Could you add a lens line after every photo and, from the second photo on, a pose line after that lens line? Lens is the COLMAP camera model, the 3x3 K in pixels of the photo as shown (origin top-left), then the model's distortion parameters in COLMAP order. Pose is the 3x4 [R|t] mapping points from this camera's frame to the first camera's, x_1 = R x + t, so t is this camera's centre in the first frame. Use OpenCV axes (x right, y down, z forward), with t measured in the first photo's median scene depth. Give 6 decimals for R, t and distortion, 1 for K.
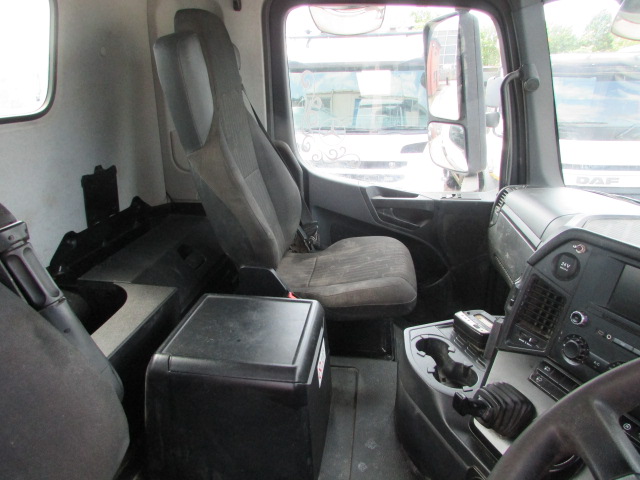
lens RADIAL K [[453.0, 0, 319.5], [0, 453.0, 237.9], [0, 0, 1]] dist [-0.037145, 0.005655]
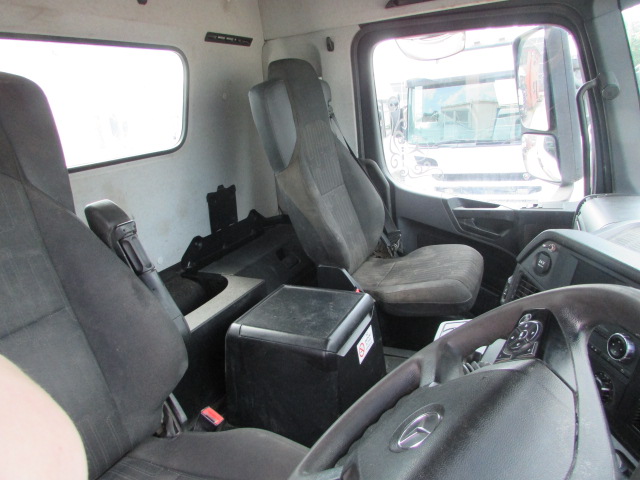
lens RADIAL K [[453.0, 0, 319.5], [0, 453.0, 237.9], [0, 0, 1]] dist [-0.037145, 0.005655]
pose [[0.948667, 0.009184, -0.316142, 0.178196], [-0.019620, 0.999362, -0.029842, 0.021392], [0.315667, 0.034513, 0.948242, -0.123912]]
